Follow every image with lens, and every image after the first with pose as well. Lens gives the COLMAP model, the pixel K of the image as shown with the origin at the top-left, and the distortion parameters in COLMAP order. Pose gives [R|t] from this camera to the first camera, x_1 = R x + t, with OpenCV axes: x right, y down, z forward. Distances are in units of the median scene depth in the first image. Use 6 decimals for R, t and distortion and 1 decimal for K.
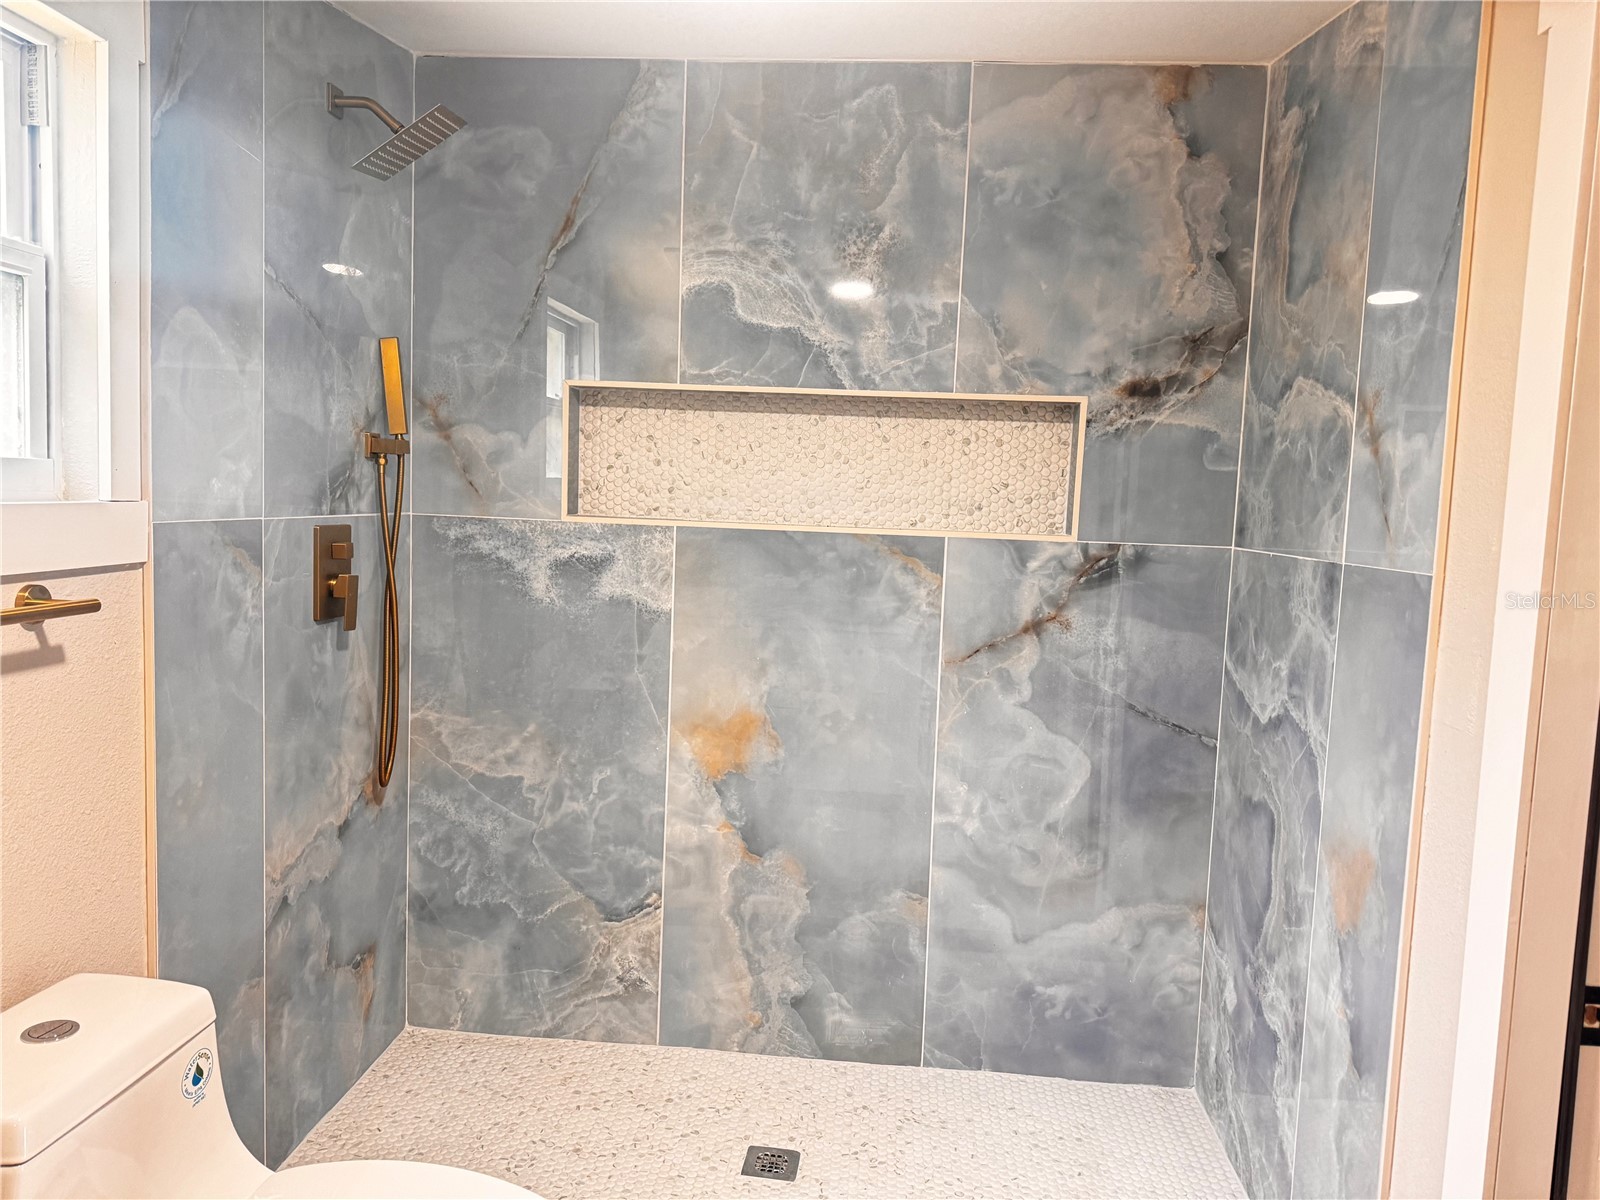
lens RADIAL K [[1127.6, 0, 805.8], [0, 1127.6, 593.8], [0, 0, 1]] dist [0.147112, -0.231290]
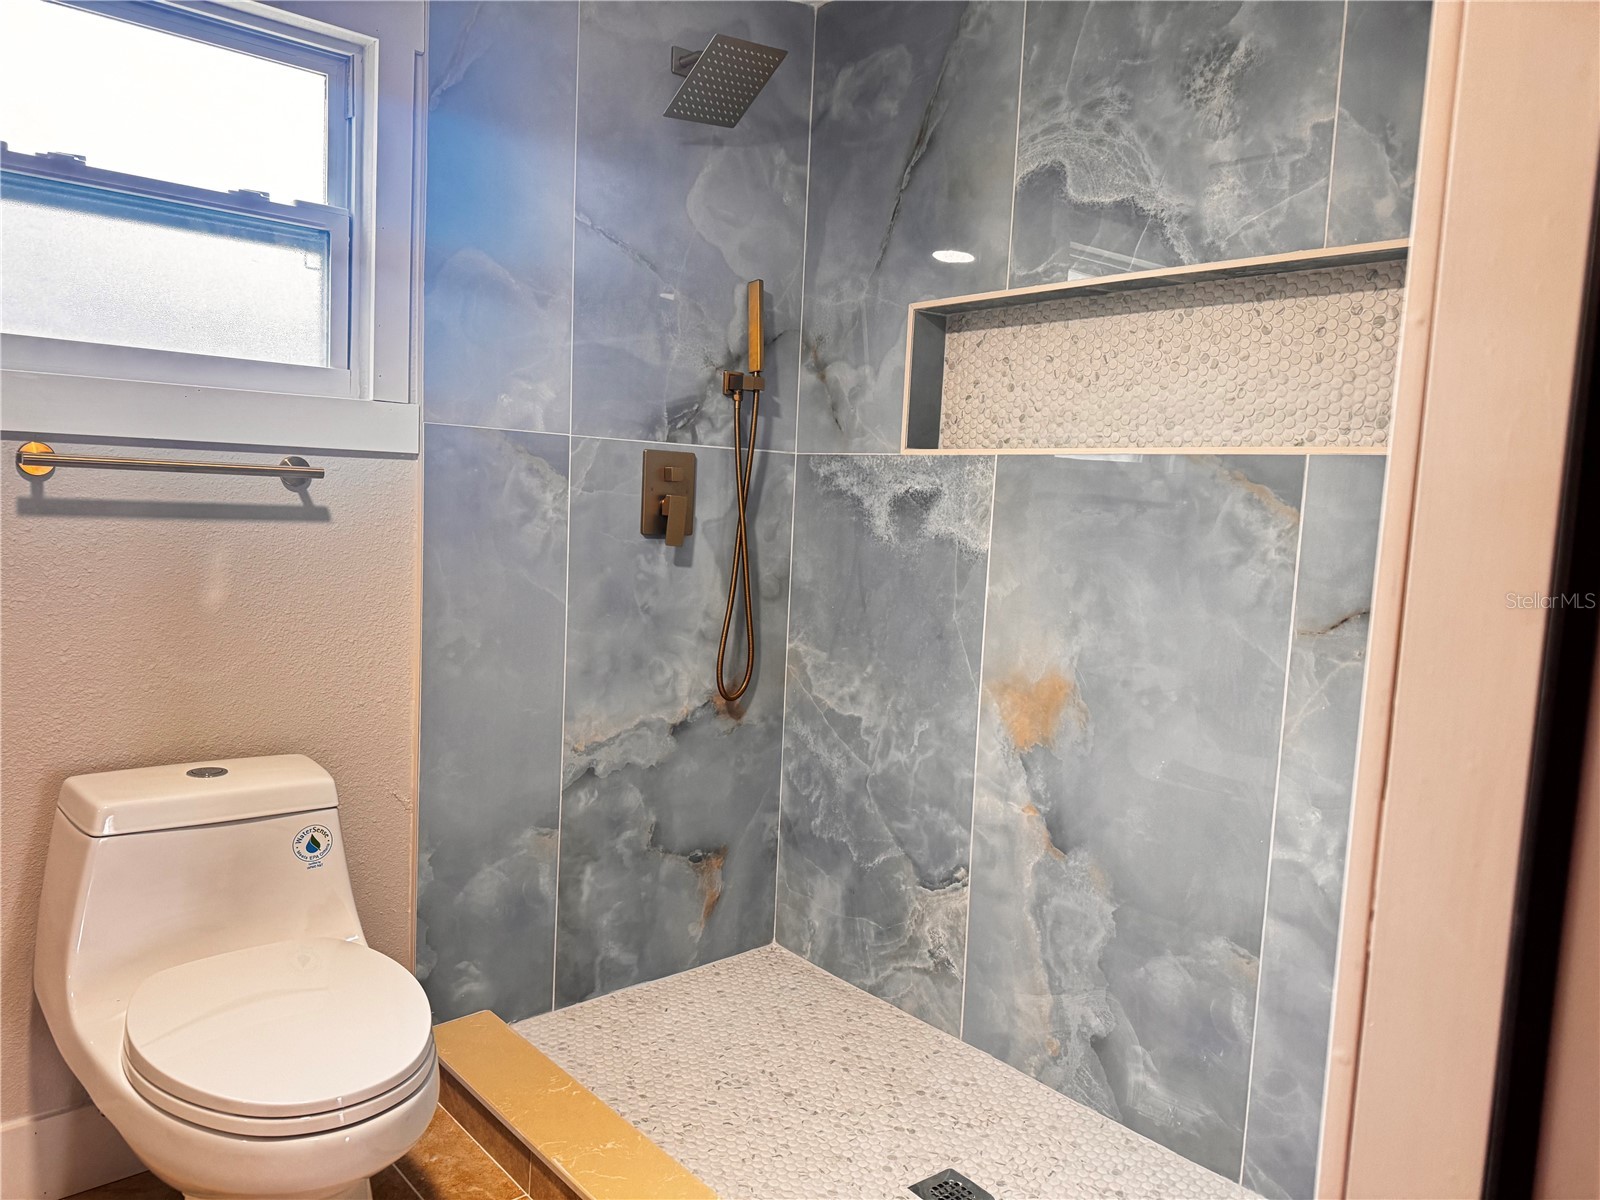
lens RADIAL K [[1136.5, 0, 805.7], [0, 1136.5, 608.0], [0, 0, 1]] dist [0.174539, -0.386821]
pose [[0.708657, 0.062173, -0.702809, 0.409007], [-0.079383, 0.996811, 0.008138, 0.062899], [0.701073, 0.050024, 0.711332, 0.267473]]
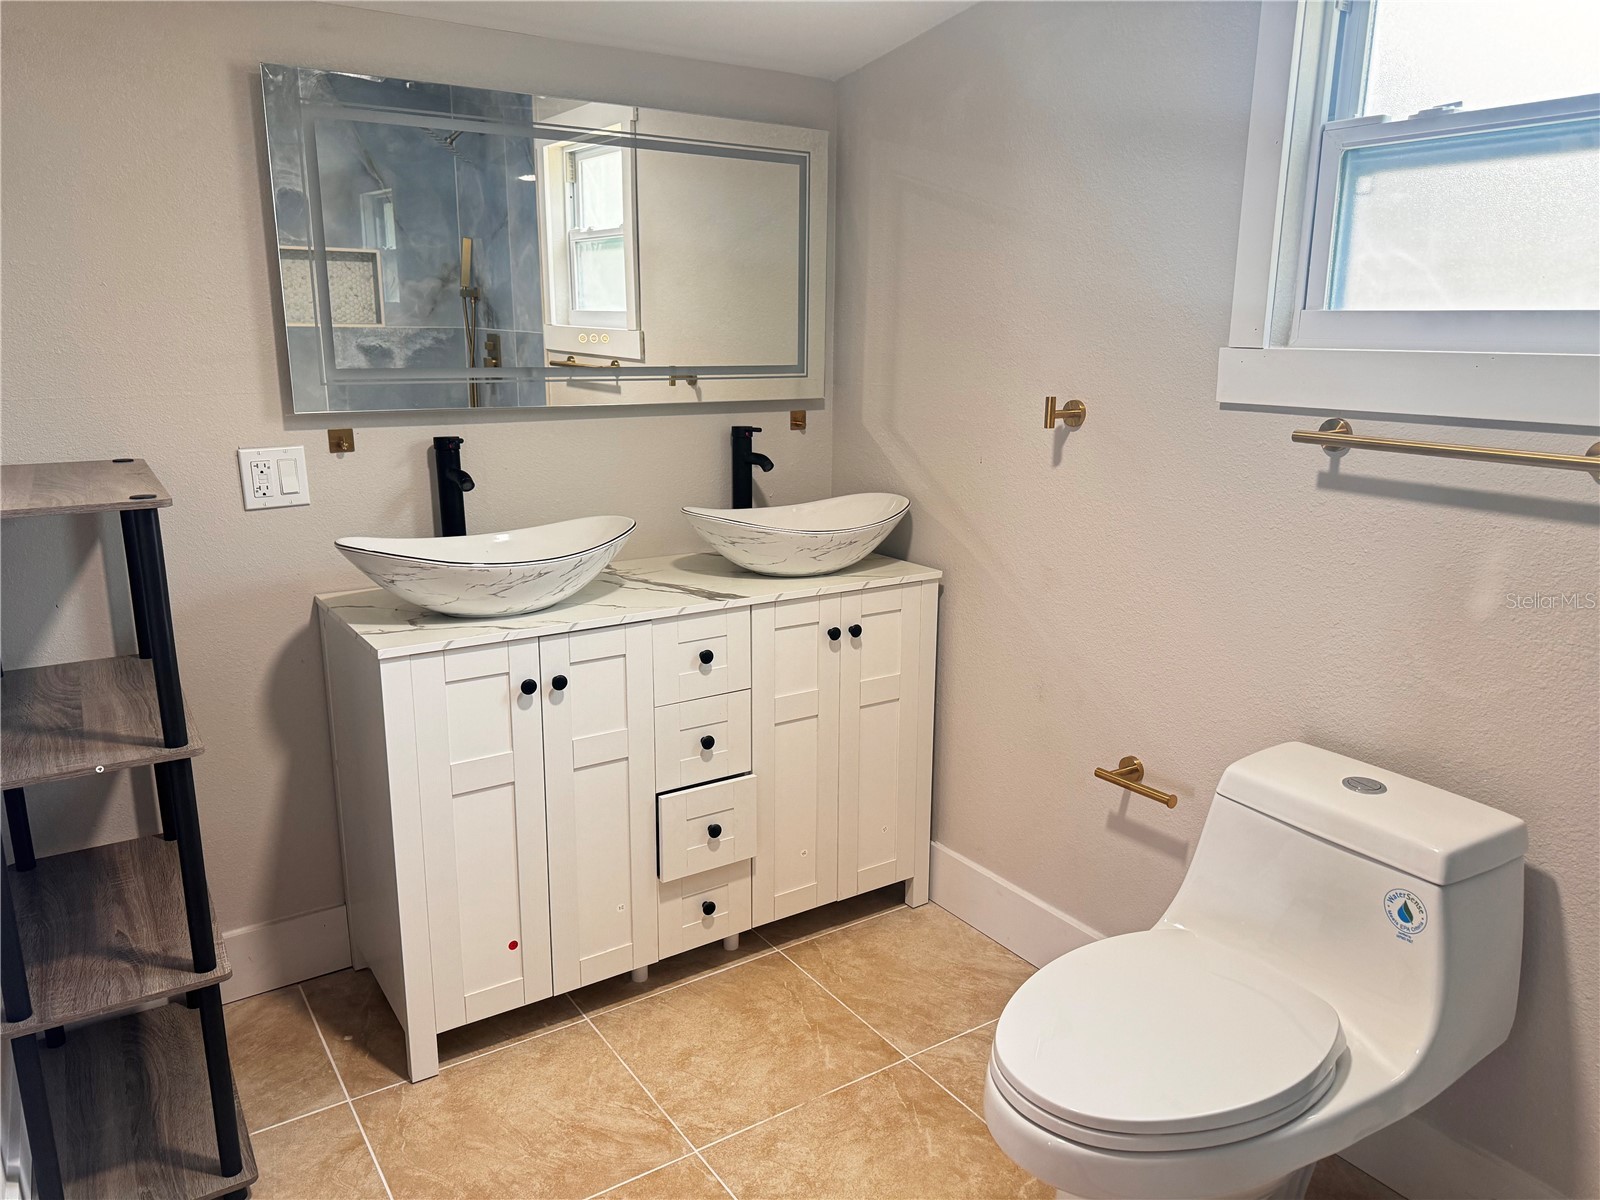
lens RADIAL K [[1127.6, 0, 805.8], [0, 1127.6, 593.8], [0, 0, 1]] dist [0.147112, -0.231290]
pose [[-0.788375, 0.102049, -0.606672, 0.291068], [-0.083881, 0.959105, 0.270337, -0.056134], [0.609450, 0.264015, -0.747574, 0.786042]]
